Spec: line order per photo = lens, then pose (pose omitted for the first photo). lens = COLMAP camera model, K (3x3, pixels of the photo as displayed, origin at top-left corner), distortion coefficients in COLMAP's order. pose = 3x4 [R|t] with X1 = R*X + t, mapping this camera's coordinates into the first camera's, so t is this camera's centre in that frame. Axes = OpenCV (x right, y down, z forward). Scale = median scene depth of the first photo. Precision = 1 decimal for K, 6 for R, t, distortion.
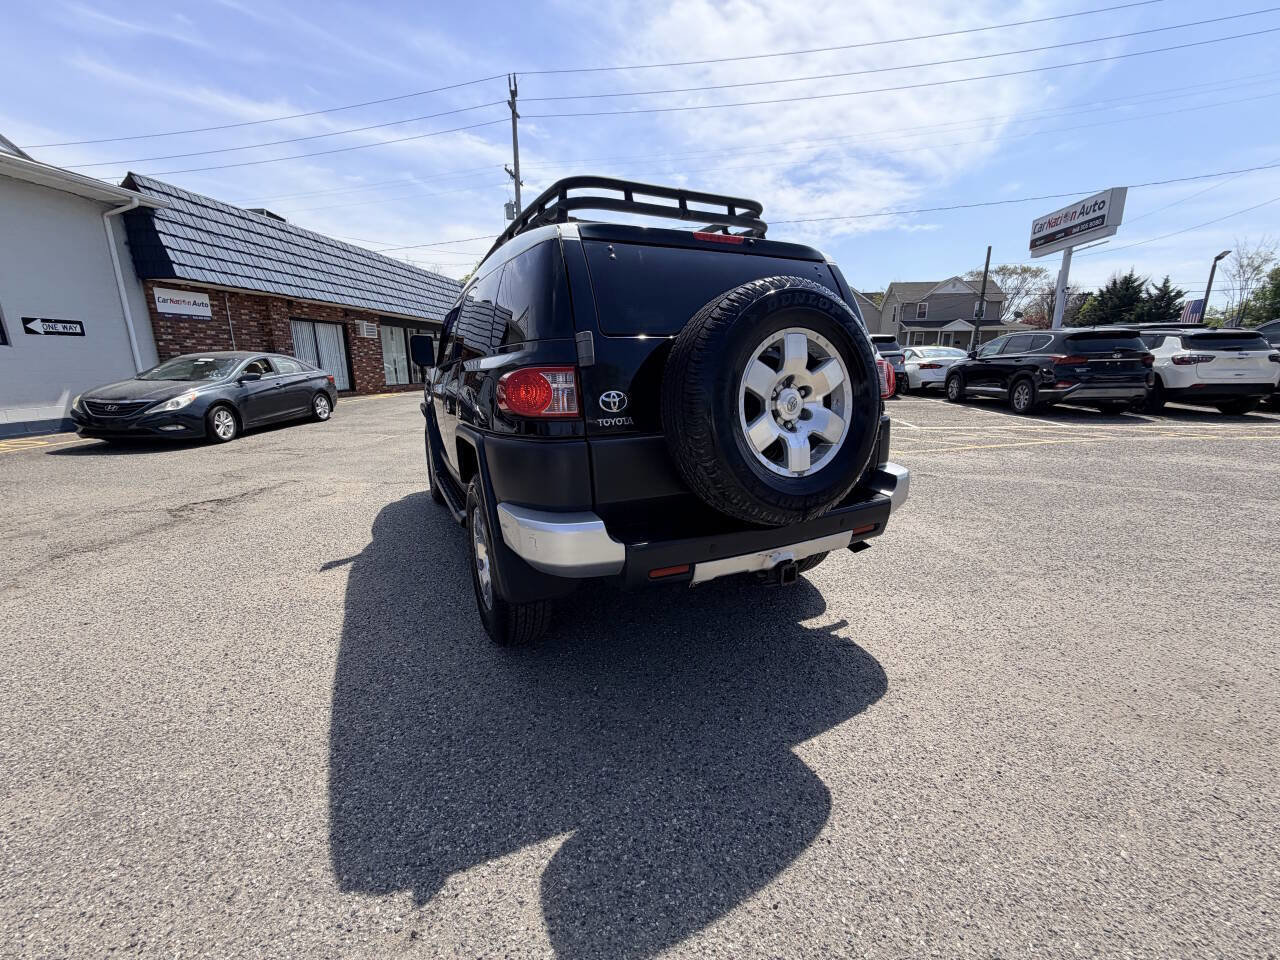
lens RADIAL K [[509.7, 0, 637.4], [0, 509.7, 481.2], [0, 0, 1]] dist [-0.000820, 0.000374]
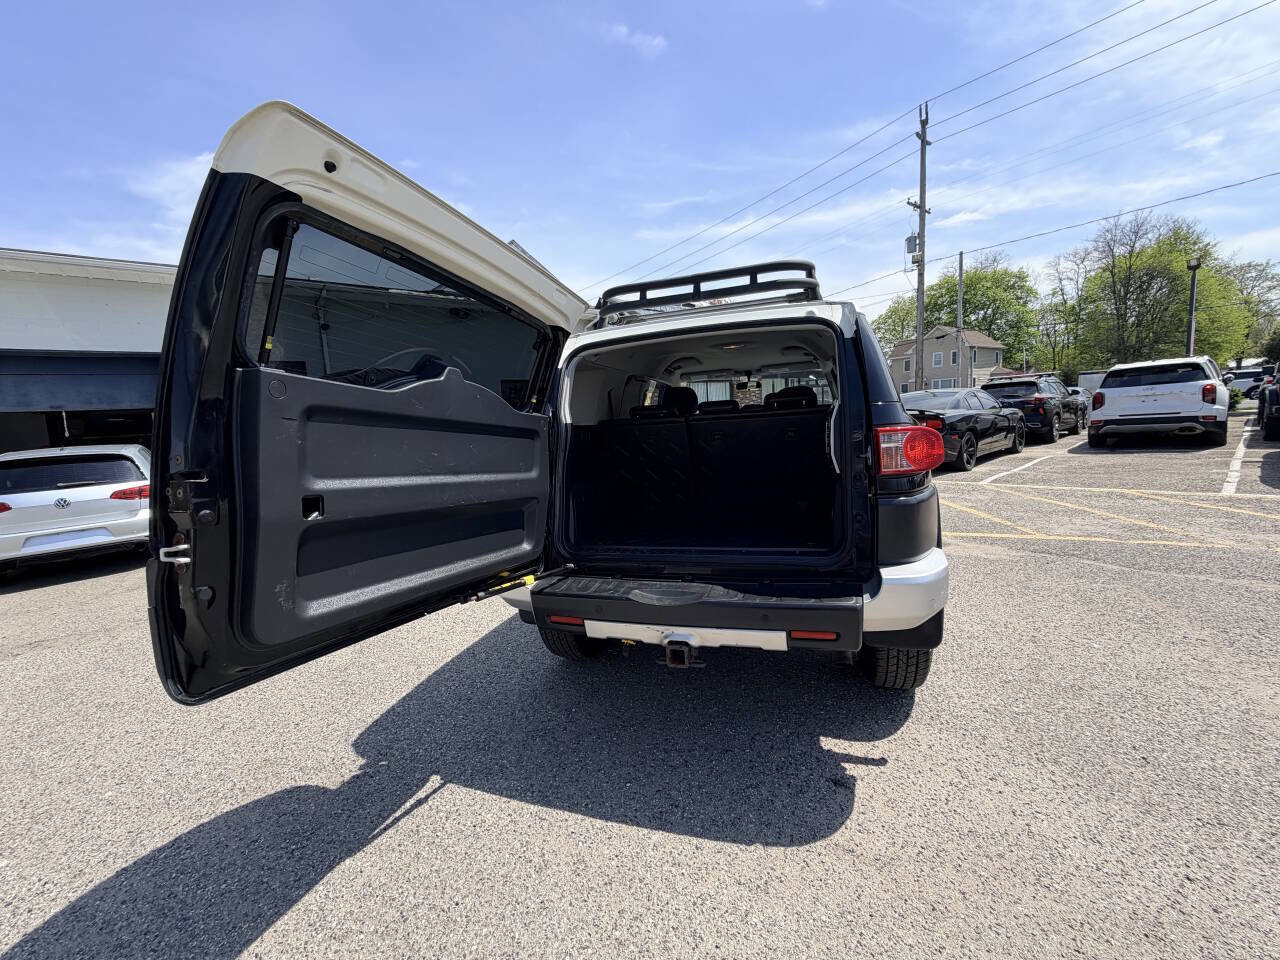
lens RADIAL K [[509.7, 0, 637.1], [0, 509.7, 480.9], [0, 0, 1]] dist [-0.000820, 0.000374]
pose [[0.716836, 0.048754, -0.695536, 0.175681], [-0.103423, 0.993952, -0.036918, -0.020280], [0.689529, 0.098399, 0.717543, 0.042623]]
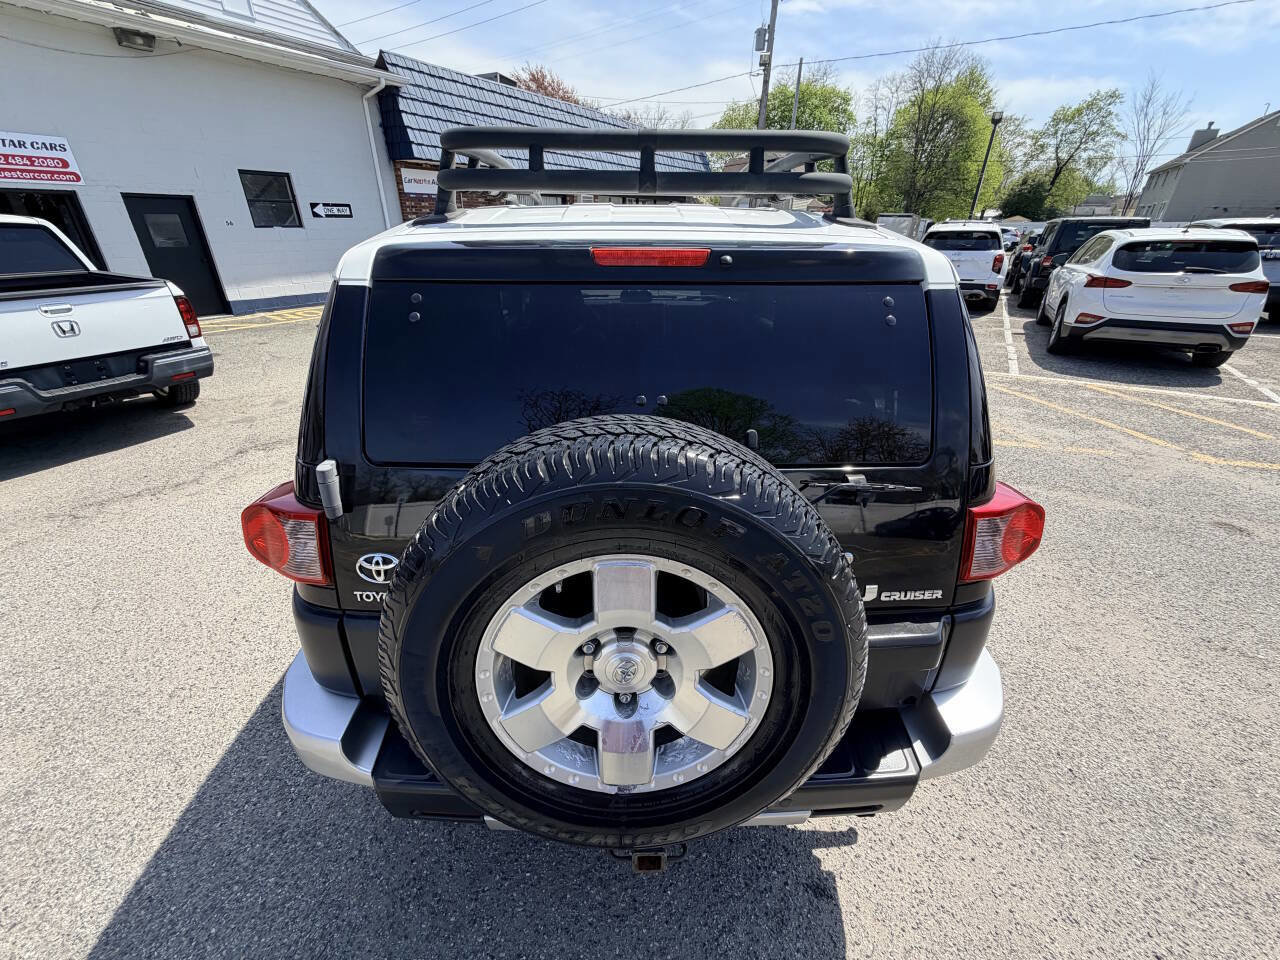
lens RADIAL K [[509.7, 0, 637.2], [0, 509.7, 480.1], [0, 0, 1]] dist [-0.000820, 0.000374]
pose [[0.903813, 0.209264, -0.373270, 0.081683], [-0.115669, 0.959272, 0.257717, -0.082199], [0.411999, -0.189753, 0.891208, 0.102952]]
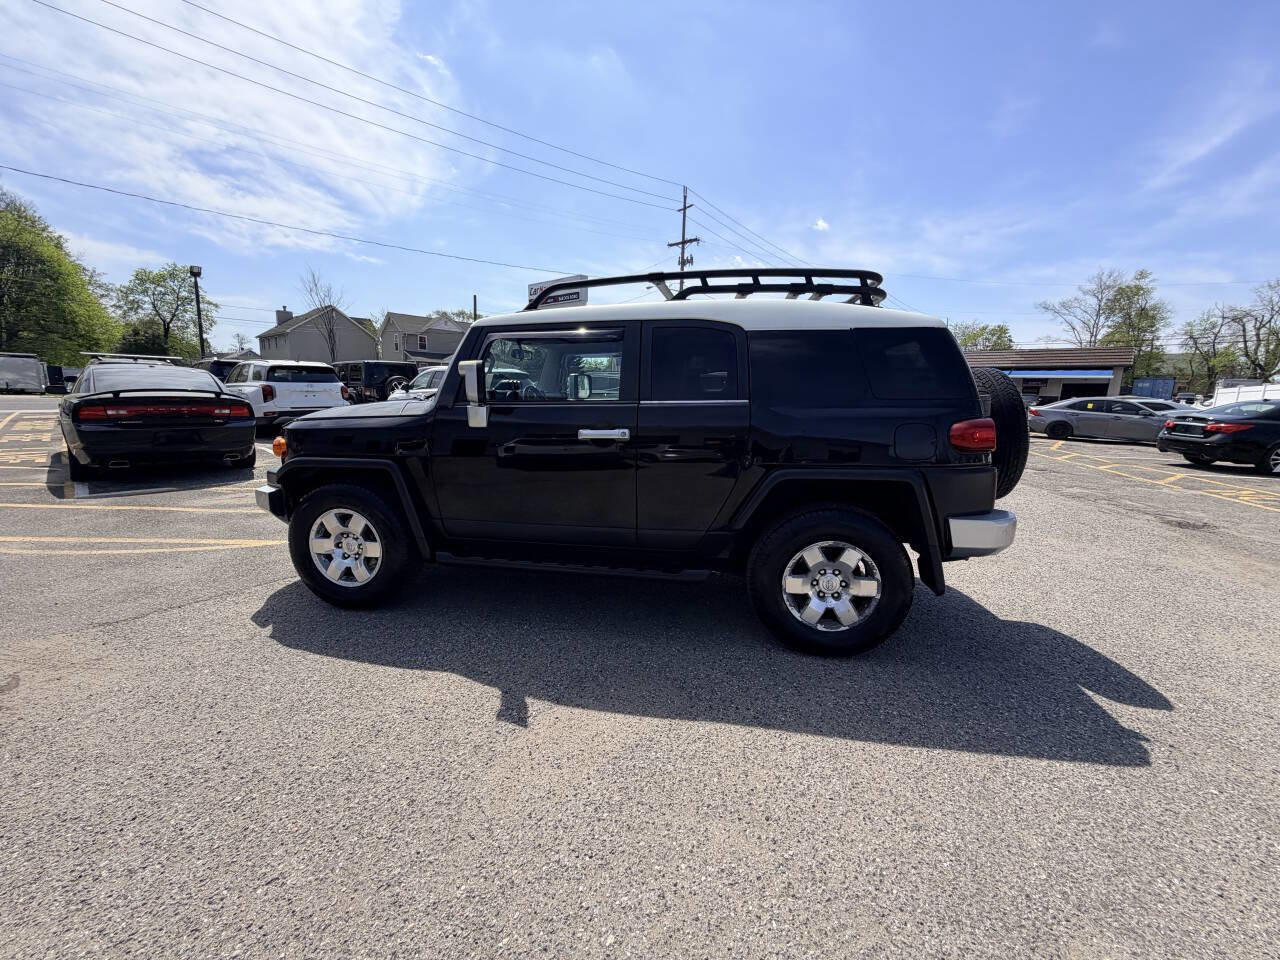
lens RADIAL K [[509.7, 0, 638.9], [0, 509.7, 480.6], [0, 0, 1]] dist [-0.000820, 0.000374]
pose [[0.583058, -0.113975, 0.804396, -0.344132], [0.154523, 0.987594, 0.027928, -0.041331], [-0.797600, 0.108015, 0.593437, 0.162188]]
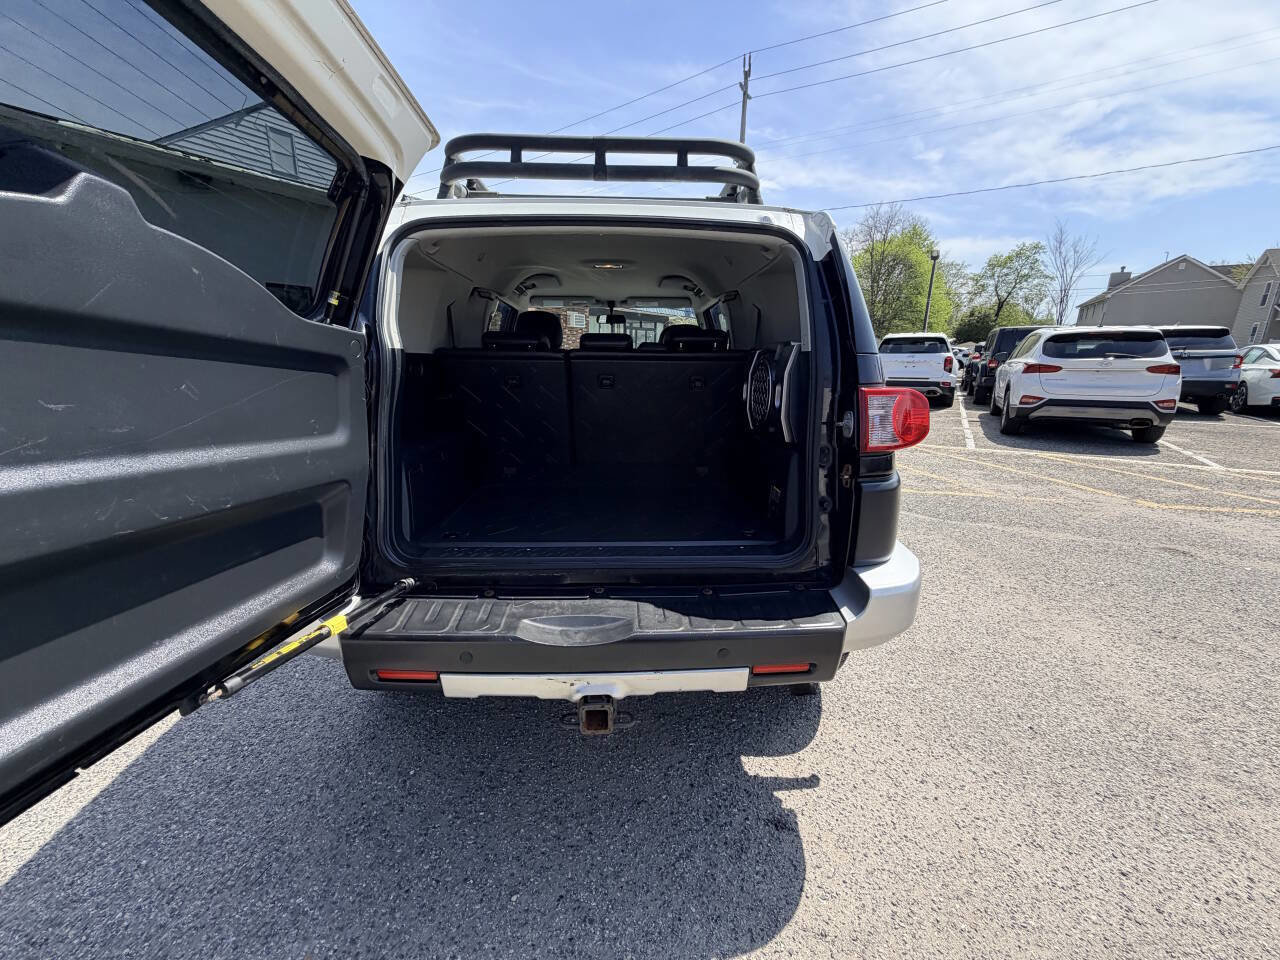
lens RADIAL K [[509.7, 0, 638.1], [0, 509.7, 480.2], [0, 0, 1]] dist [-0.000820, 0.000374]
pose [[0.912207, 0.121525, -0.391292, 0.109772], [-0.114081, 0.992570, 0.042312, -0.029262], [0.393527, 0.006042, 0.919293, 0.082561]]
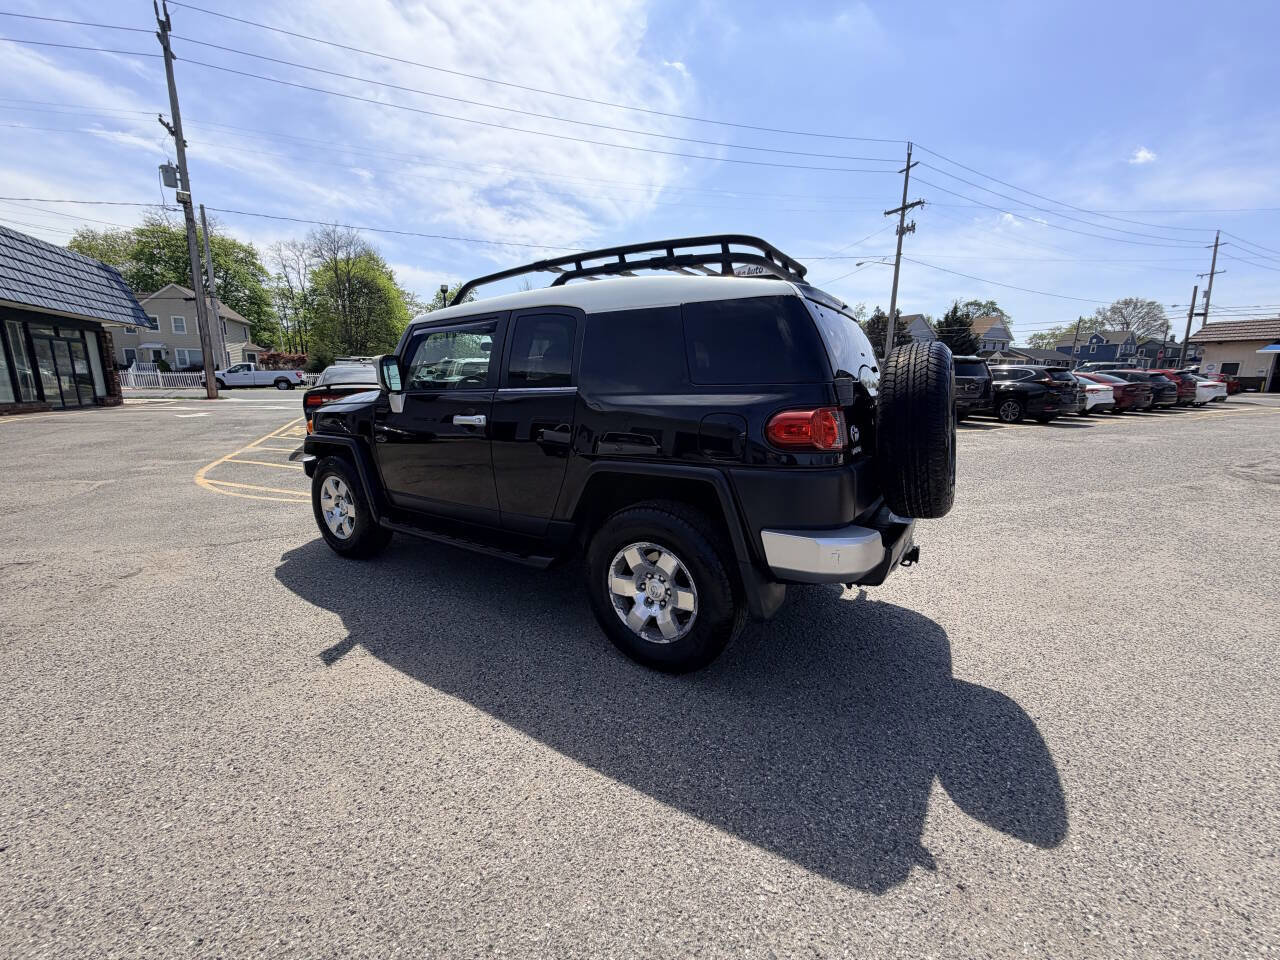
lens RADIAL K [[509.7, 0, 638.2], [0, 509.7, 481.2], [0, 0, 1]] dist [-0.000820, 0.000374]
pose [[0.859087, -0.082570, 0.505126, -0.198876], [0.097185, 0.995263, -0.002597, -0.015977], [-0.502519, 0.051321, 0.863042, 0.036597]]
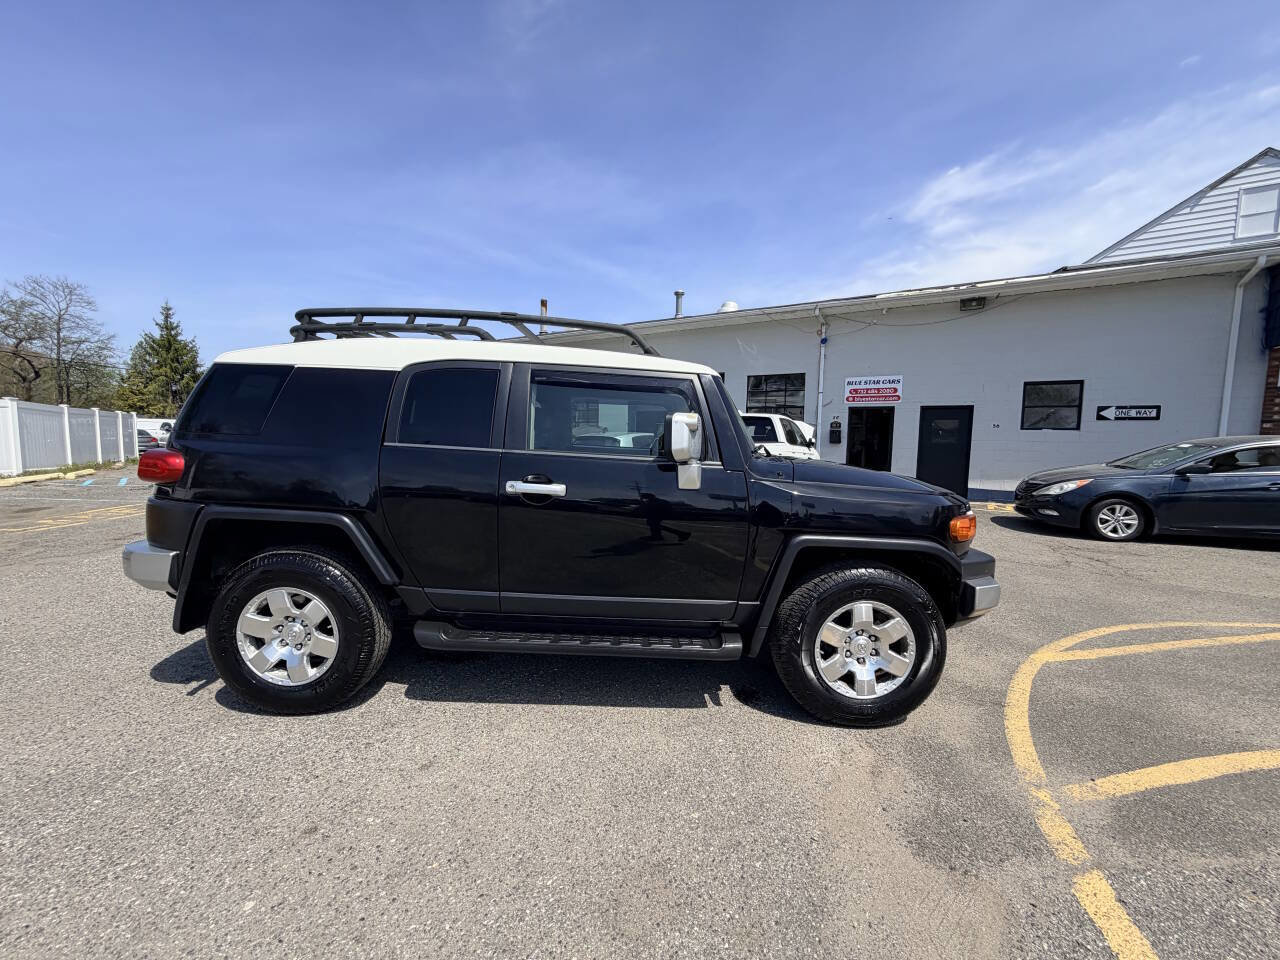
lens RADIAL K [[509.7, 0, 637.5], [0, 509.7, 478.1], [0, 0, 1]] dist [-0.000820, 0.000374]
pose [[-0.442568, 0.075703, -0.893534, 0.241315], [-0.219618, 0.956935, 0.189852, -0.144997], [0.869426, 0.280259, -0.406883, 0.561688]]
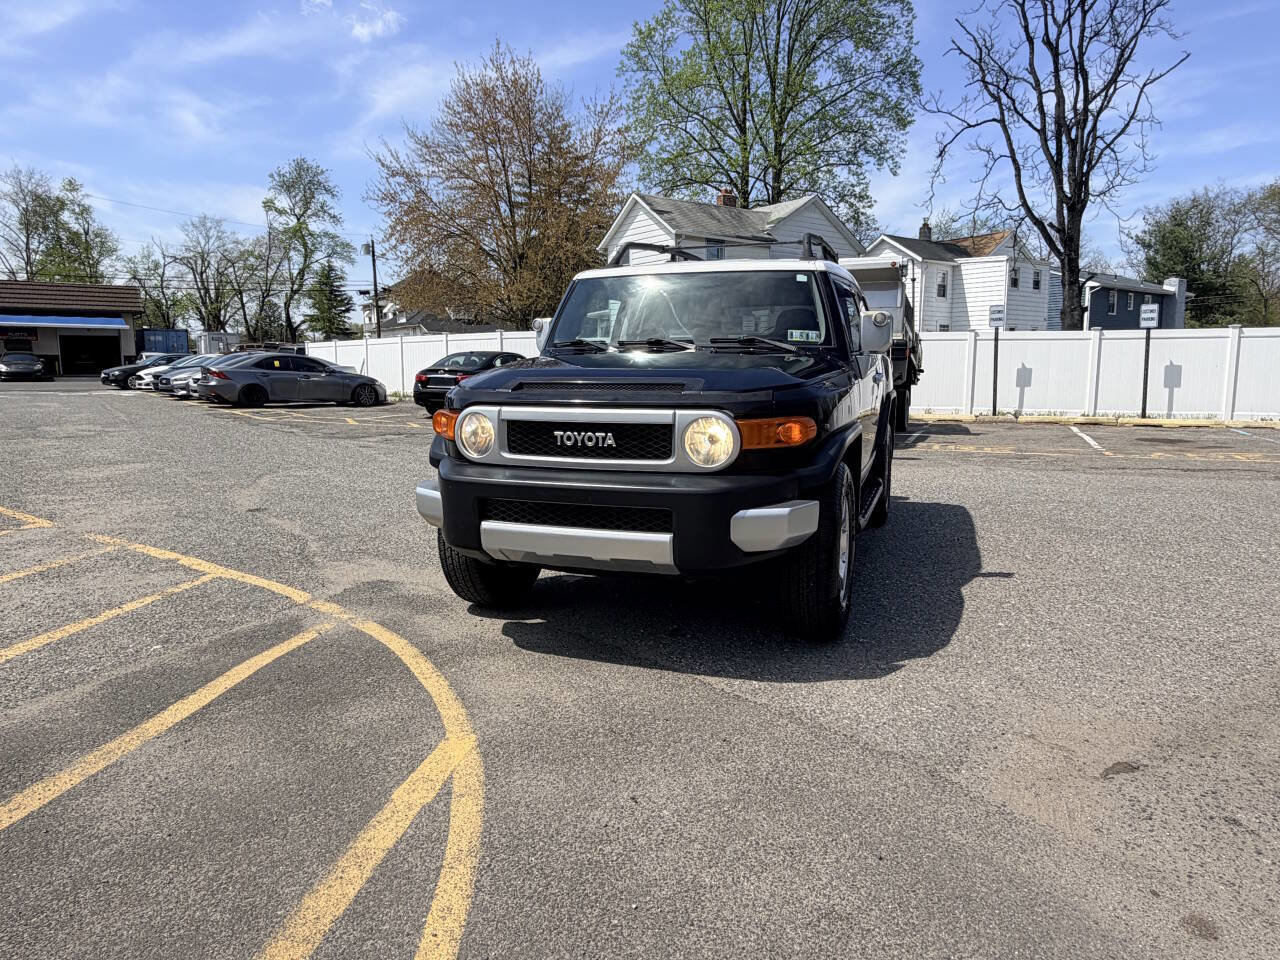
lens RADIAL K [[829.8, 0, 643.7], [0, 829.8, 479.3], [0, 0, 1]] dist [-0.001933, -0.005483]
pose [[-0.692639, -0.086481, 0.716081, -0.410980], [0.173419, 0.943697, 0.281713, -0.175239], [-0.700126, 0.319308, -0.638644, 0.798904]]
